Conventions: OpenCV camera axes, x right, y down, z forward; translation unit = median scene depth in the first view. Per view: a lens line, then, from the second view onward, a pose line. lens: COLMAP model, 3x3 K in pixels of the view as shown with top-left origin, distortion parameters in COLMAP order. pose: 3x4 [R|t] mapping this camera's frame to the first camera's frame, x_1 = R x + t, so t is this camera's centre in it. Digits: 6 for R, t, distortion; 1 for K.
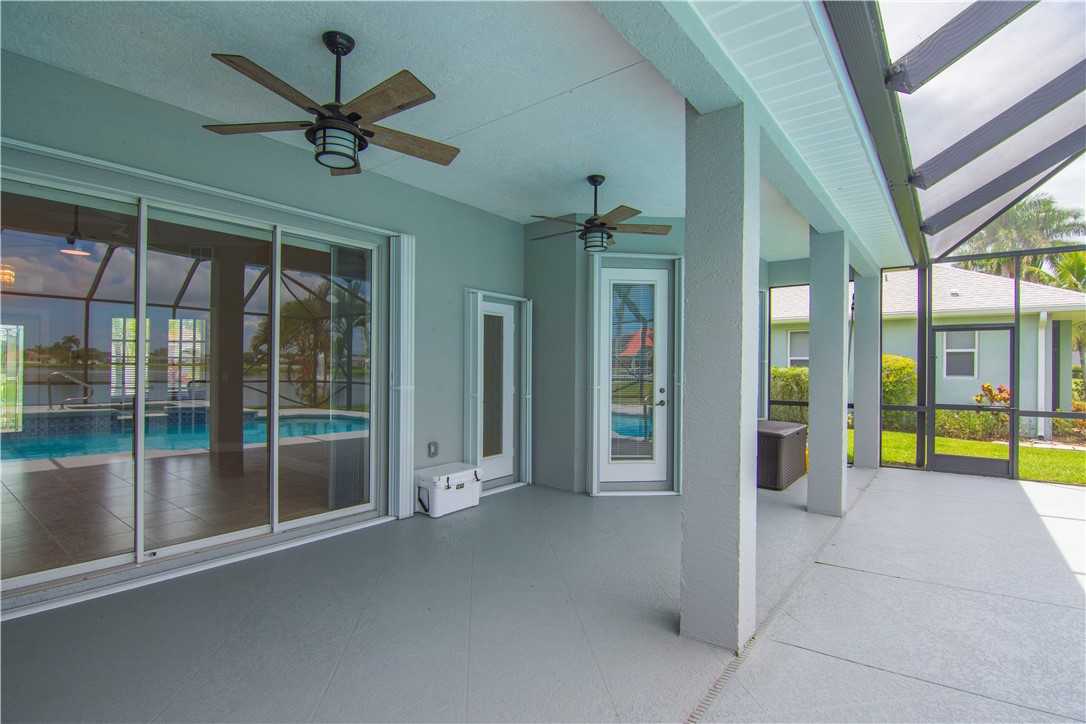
lens RADIAL K [[529.2, 0, 536.7], [0, 529.2, 363.4], [0, 0, 1]] dist [-0.025114, 0.000196]
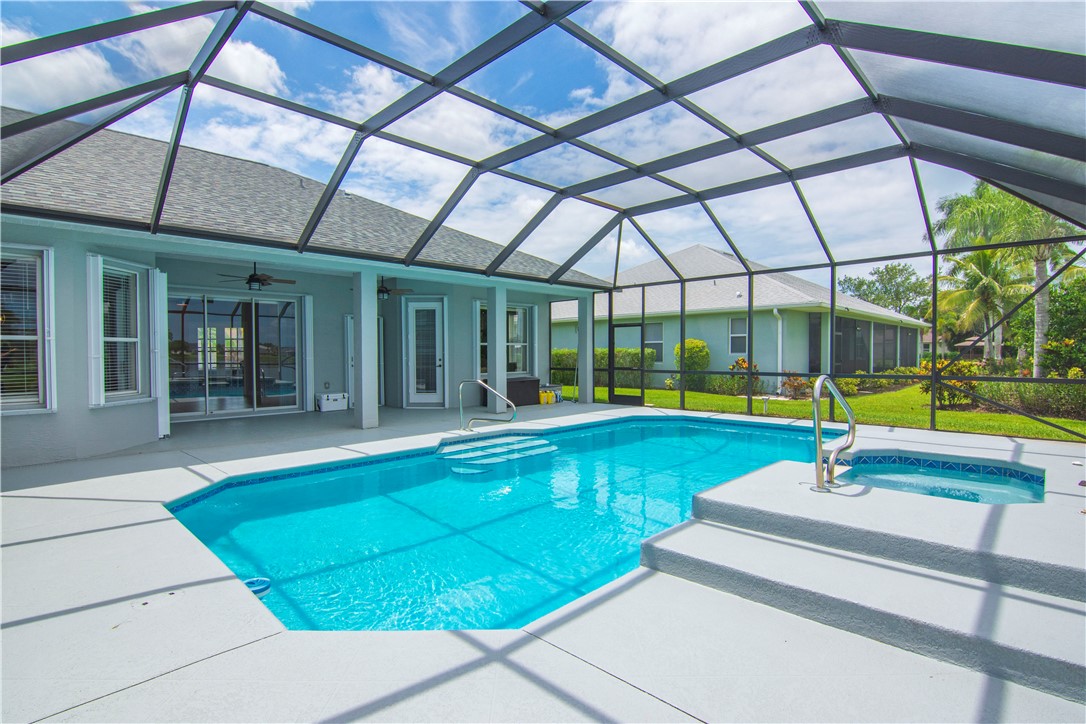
lens RADIAL K [[529.2, 0, 536.7], [0, 529.2, 363.4], [0, 0, 1]] dist [-0.025114, 0.000196]
pose [[0.993404, -0.011221, -0.114119, 0.486853], [0.013985, 0.999627, 0.023444, 0.012228], [0.113813, -0.024886, 0.993190, -0.589713]]
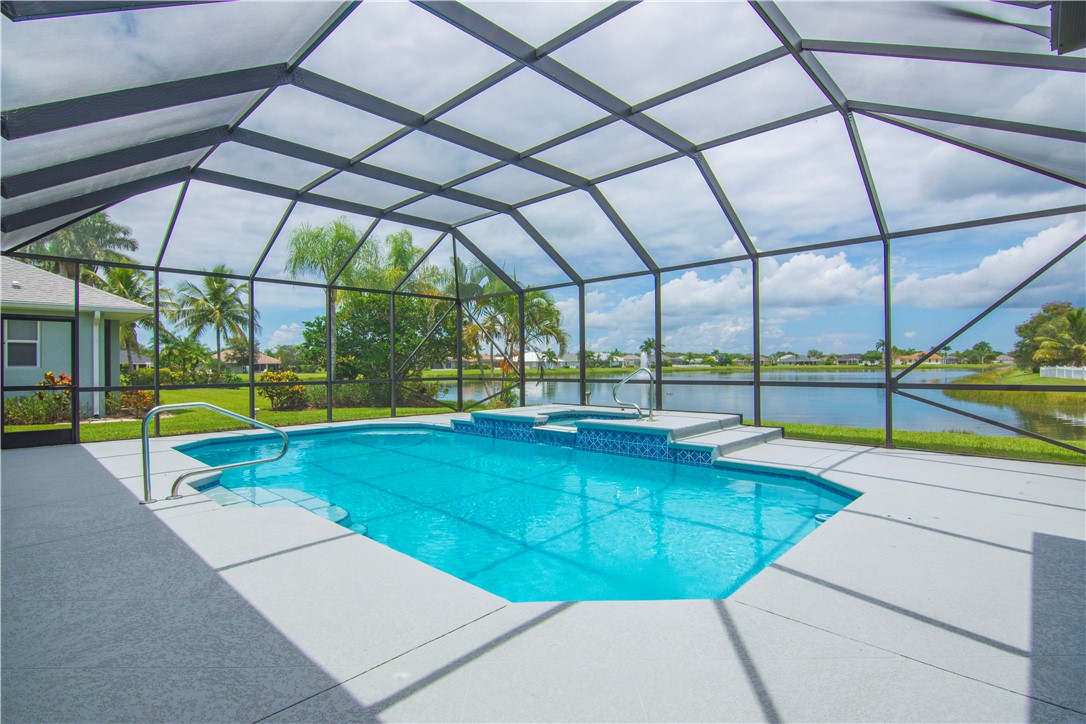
lens RADIAL K [[529.2, 0, 536.7], [0, 529.2, 363.4], [0, 0, 1]] dist [-0.025114, 0.000196]
pose [[0.094579, -0.006555, 0.995496, -0.130704], [0.004082, 0.999972, 0.006197, 0.019103], [-0.995509, 0.003478, 0.094604, -0.135651]]
